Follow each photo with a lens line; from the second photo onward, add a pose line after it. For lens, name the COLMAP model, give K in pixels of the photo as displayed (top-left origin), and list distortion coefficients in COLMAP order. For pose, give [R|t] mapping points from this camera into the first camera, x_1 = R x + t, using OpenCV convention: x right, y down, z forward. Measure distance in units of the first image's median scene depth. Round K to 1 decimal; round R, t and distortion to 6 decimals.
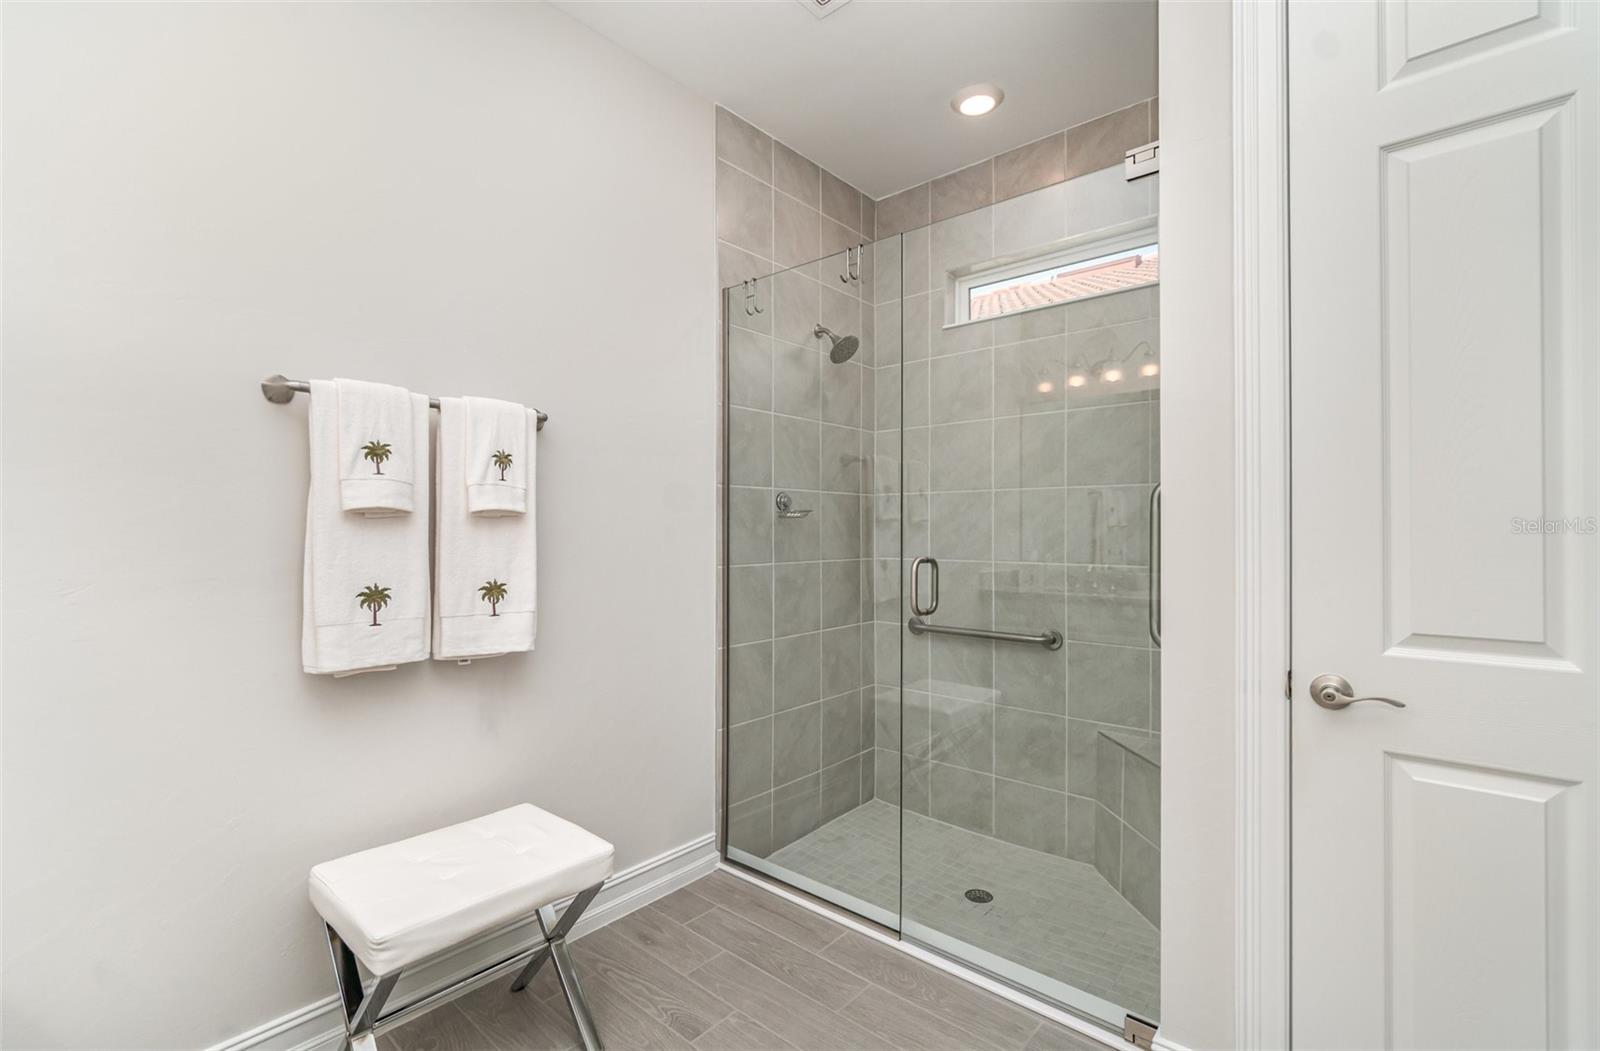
lens RADIAL K [[709.2, 0, 793.3], [0, 709.2, 532.4], [0, 0, 1]] dist [-0.001239, -0.000347]
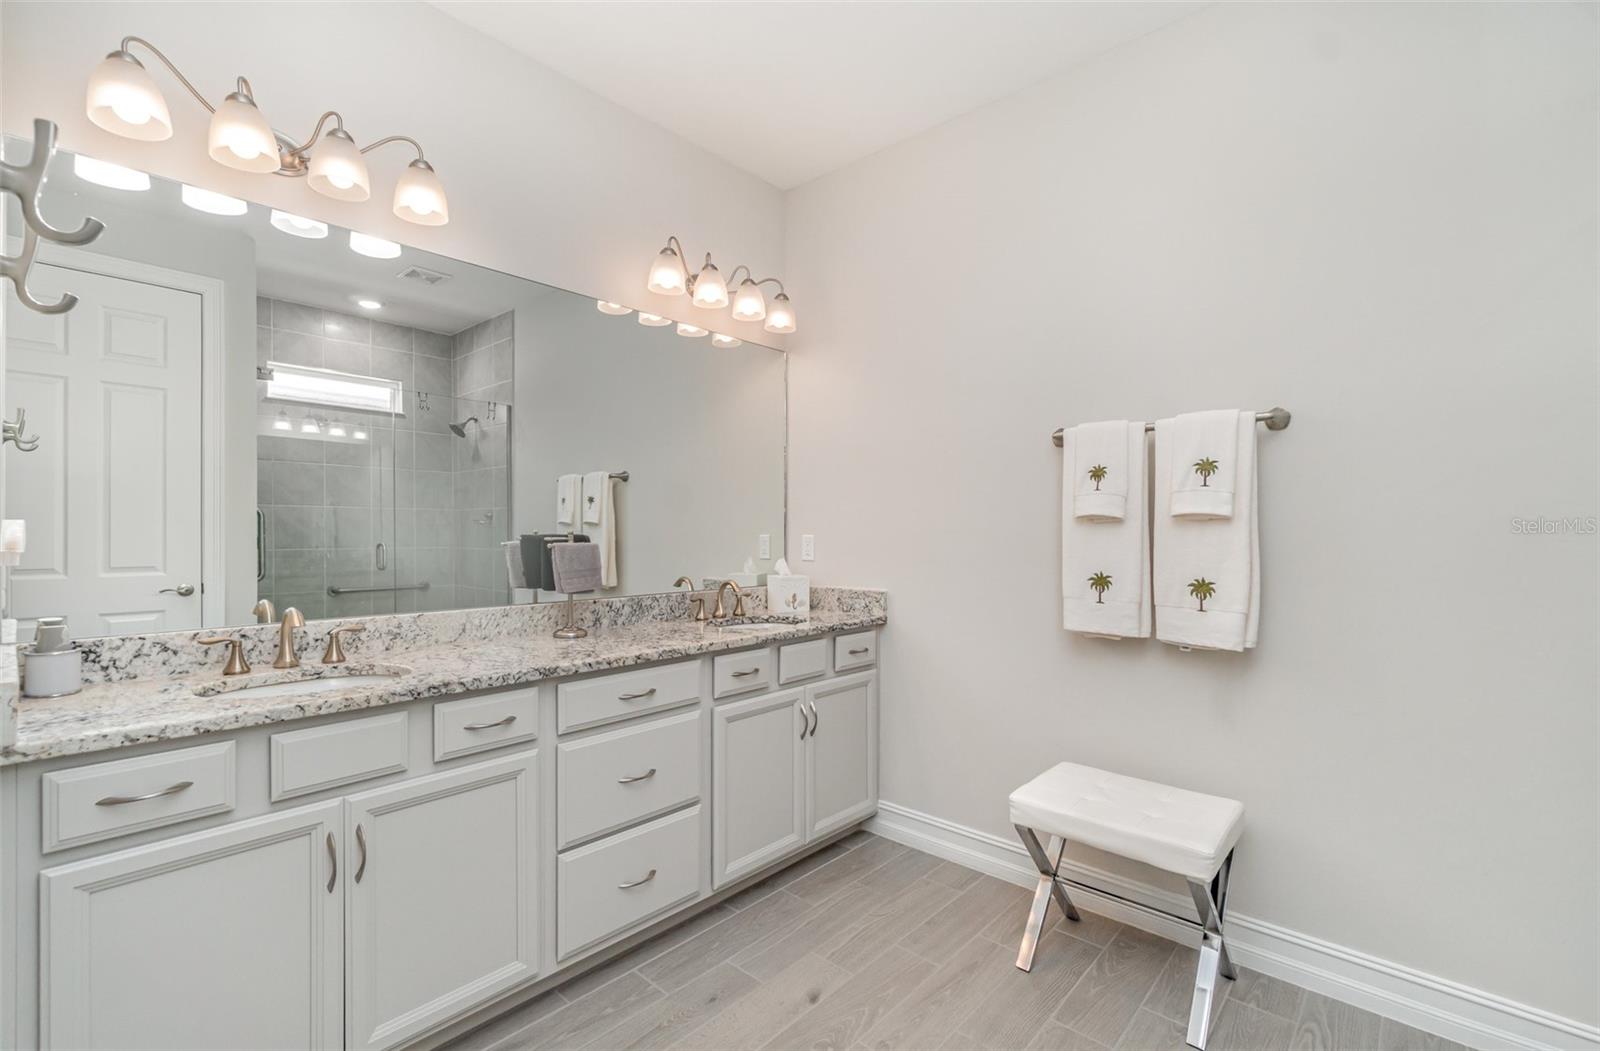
lens RADIAL K [[697.4, 0, 800.0], [0, 697.4, 525.5], [0, 0, 1]] dist [-0.001090, -0.000343]
pose [[-0.005292, -0.005324, -0.999972, 0.672957], [-0.007590, 0.999957, -0.005284, -0.003391], [0.999957, 0.007562, -0.005333, 0.404445]]
